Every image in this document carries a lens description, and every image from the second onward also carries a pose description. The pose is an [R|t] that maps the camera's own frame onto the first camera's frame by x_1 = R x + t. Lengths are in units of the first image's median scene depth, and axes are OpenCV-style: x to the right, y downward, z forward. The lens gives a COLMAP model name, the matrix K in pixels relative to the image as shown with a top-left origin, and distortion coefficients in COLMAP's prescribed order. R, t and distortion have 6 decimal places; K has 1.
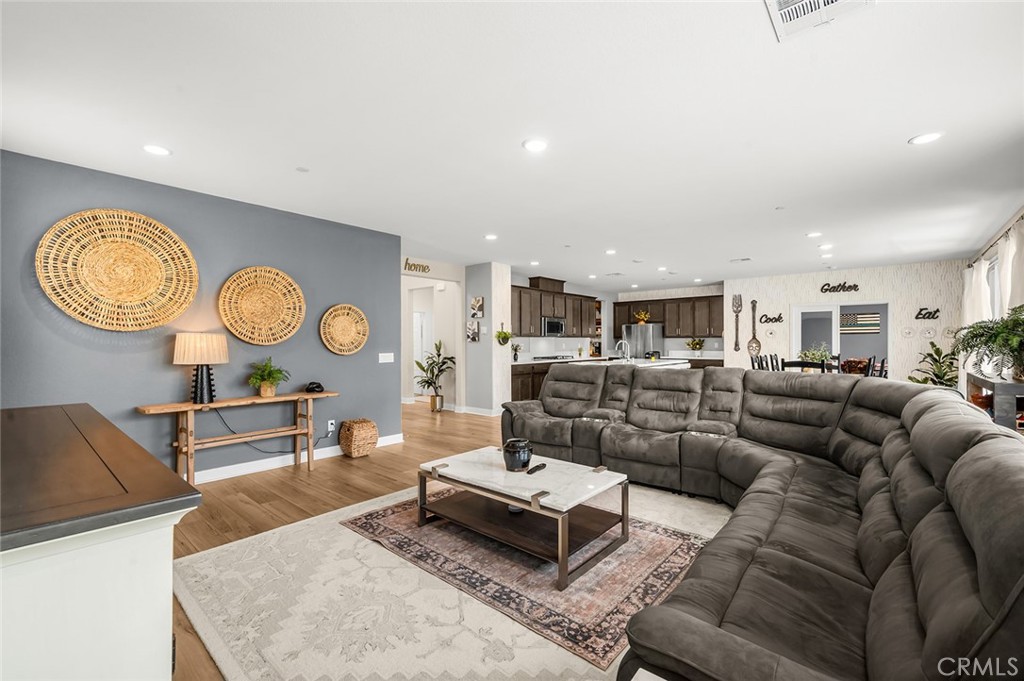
lens RADIAL K [[447.7, 0, 494.9], [0, 447.7, 344.6], [0, 0, 1]] dist [-0.000814, 0.001036]
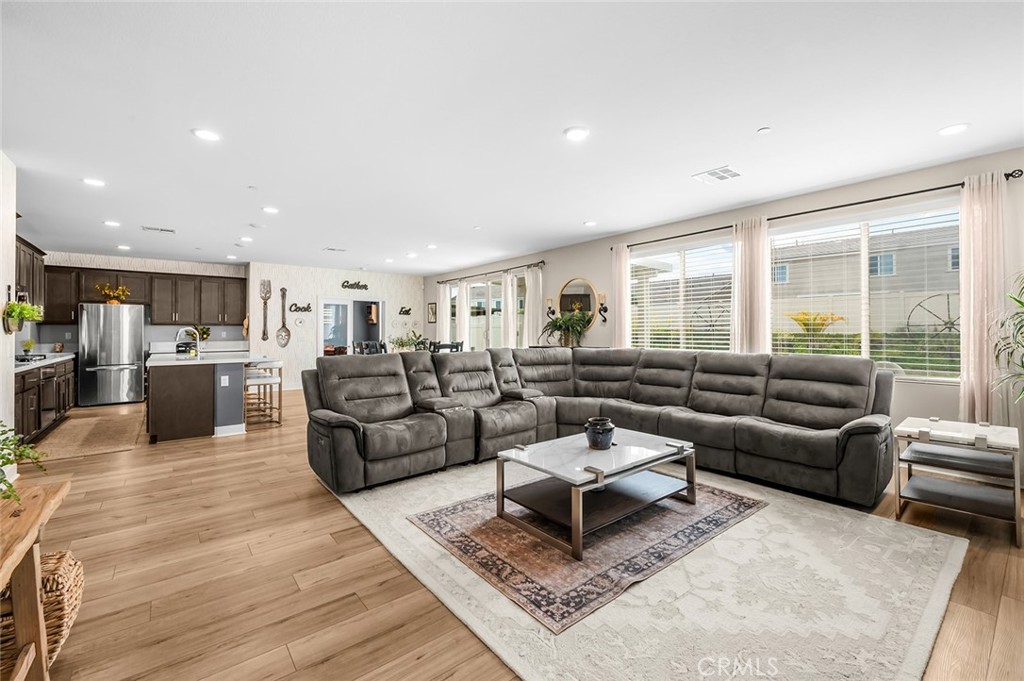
lens RADIAL K [[447.7, 0, 535.0], [0, 447.7, 328.1], [0, 0, 1]] dist [-0.000814, 0.001036]
pose [[0.102749, 0.010516, 0.994652, -0.739265], [0.008319, 0.999900, -0.011431, 0.009177], [-0.994672, 0.009449, 0.102652, 0.771528]]
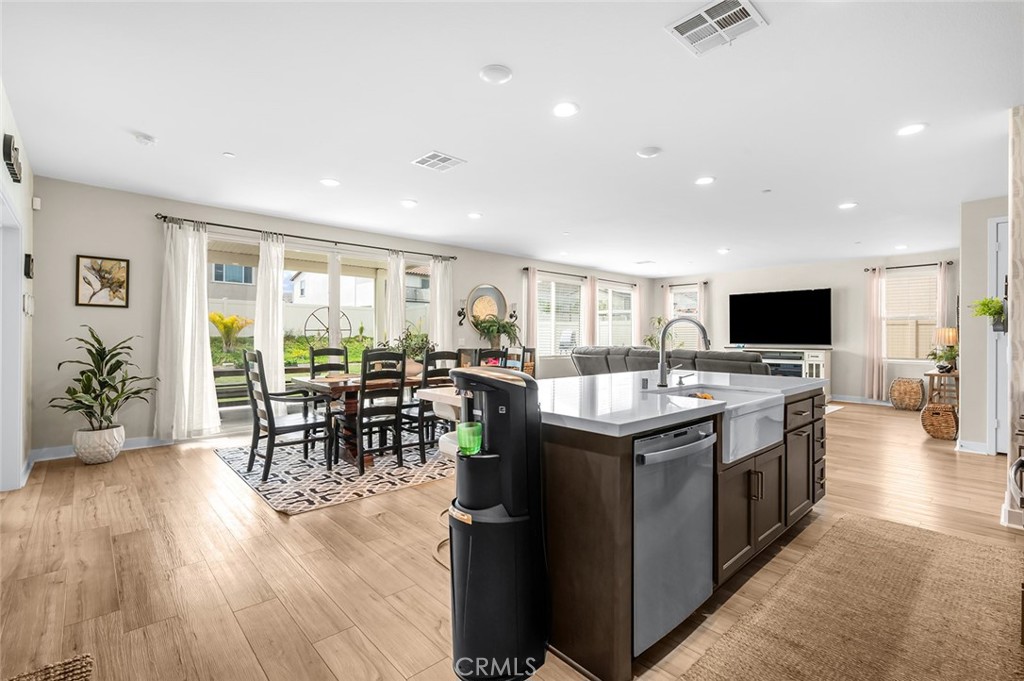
lens RADIAL K [[461.0, 0, 519.5], [0, 461.0, 336.1], [0, 0, 1]] dist [-0.001826, 0.000012]
pose [[-0.998049, -0.003002, 0.062361, 0.794414], [-0.002605, 0.999976, 0.006436, -0.001391], [-0.062379, 0.006261, -0.998033, 2.700375]]
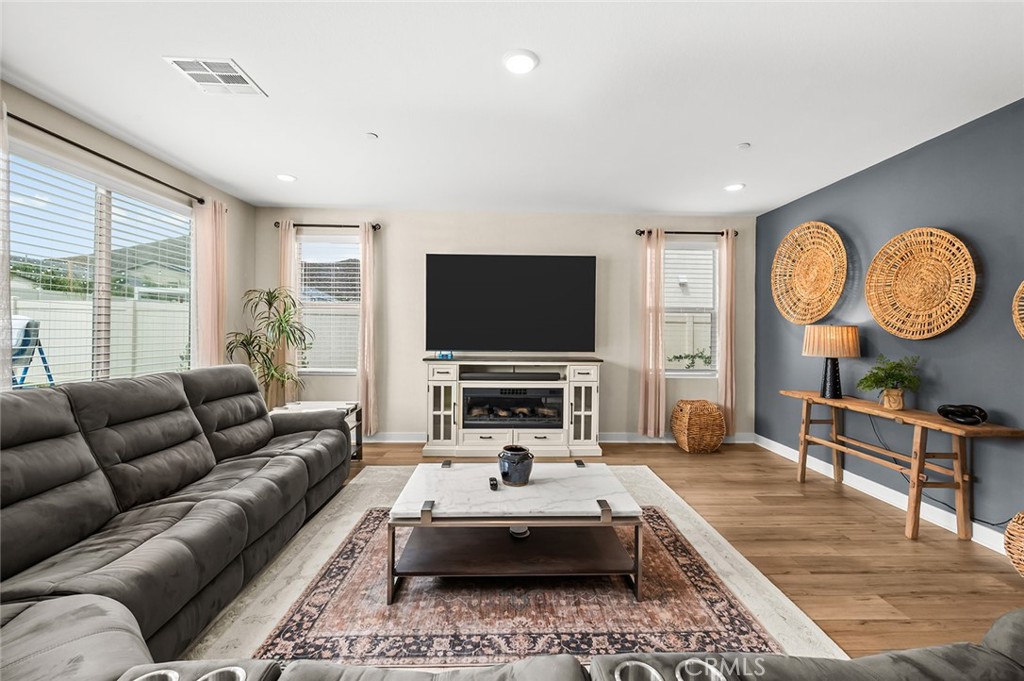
lens RADIAL K [[408.2, 0, 521.0], [0, 408.2, 338.4], [0, 0, 1]] dist [-0.006253, 0.000017]
pose [[-0.703287, 0.004517, -0.710892, 0.434747], [-0.012053, 0.999760, 0.018277, -0.004752], [0.710804, 0.021422, -0.703064, 1.142398]]
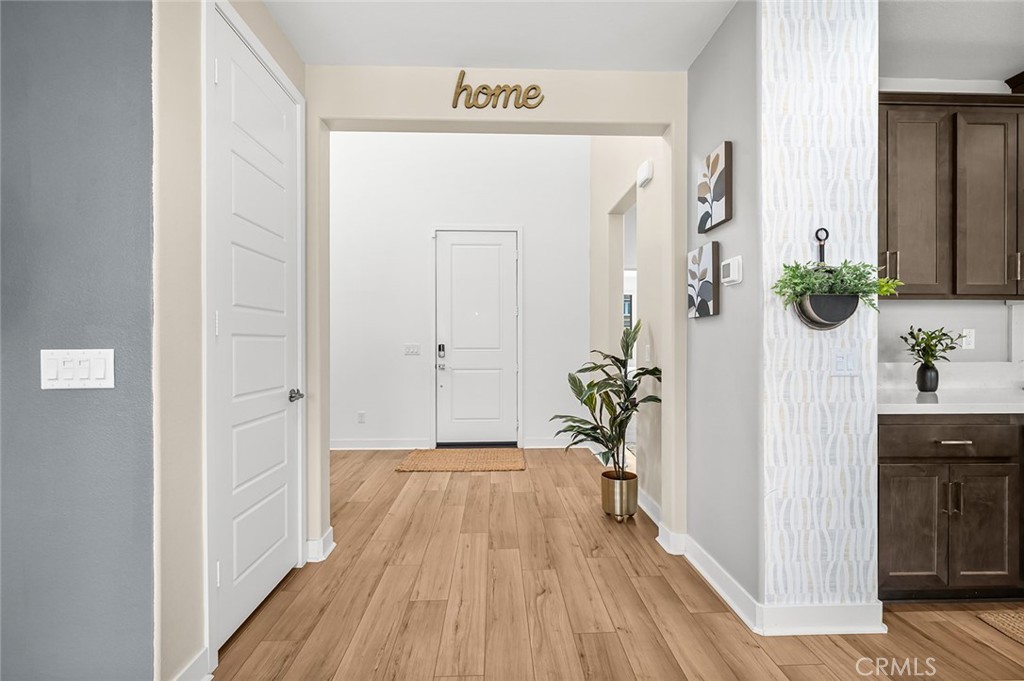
lens RADIAL K [[447.7, 0, 514.6], [0, 447.7, 344.0], [0, 0, 1]] dist [-0.000814, 0.001036]
pose [[0.712387, 0.006532, -0.701757, 0.124826], [-0.007061, 0.999973, 0.002140, 0.019222], [0.701752, 0.003431, 0.712413, 1.381864]]
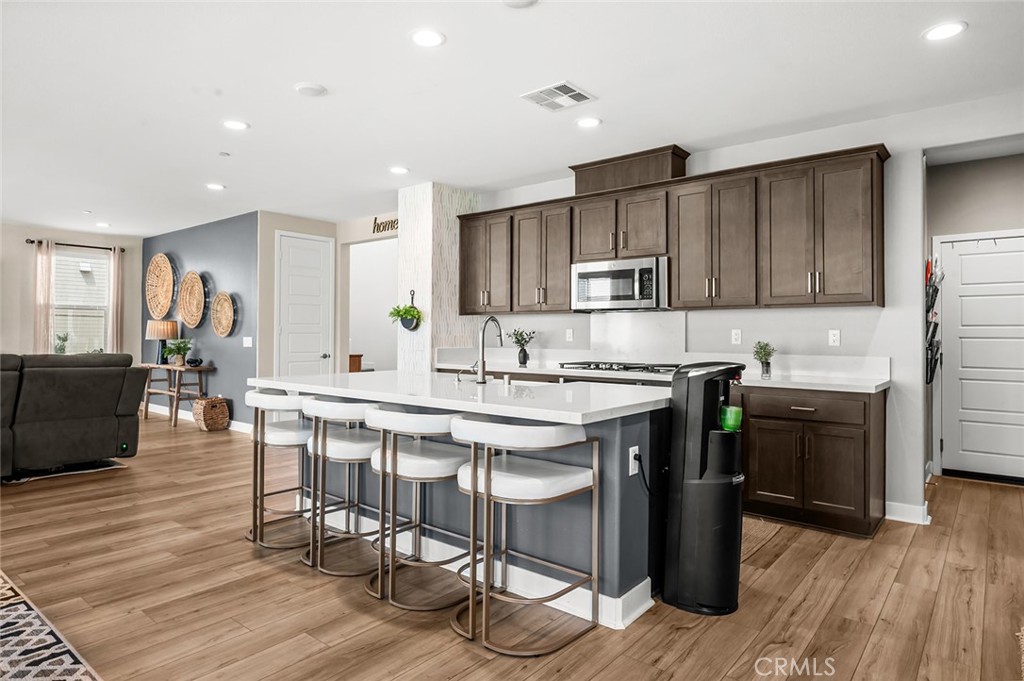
lens RADIAL K [[592.1, 0, 513.8], [0, 592.1, 331.2], [0, 0, 1]] dist [-0.006496, -0.001295]
pose [[0.070248, -0.002007, -0.997528, 1.460442], [-0.009876, 0.999948, -0.002708, 0.004774], [0.997481, 0.010042, 0.070224, 2.044833]]
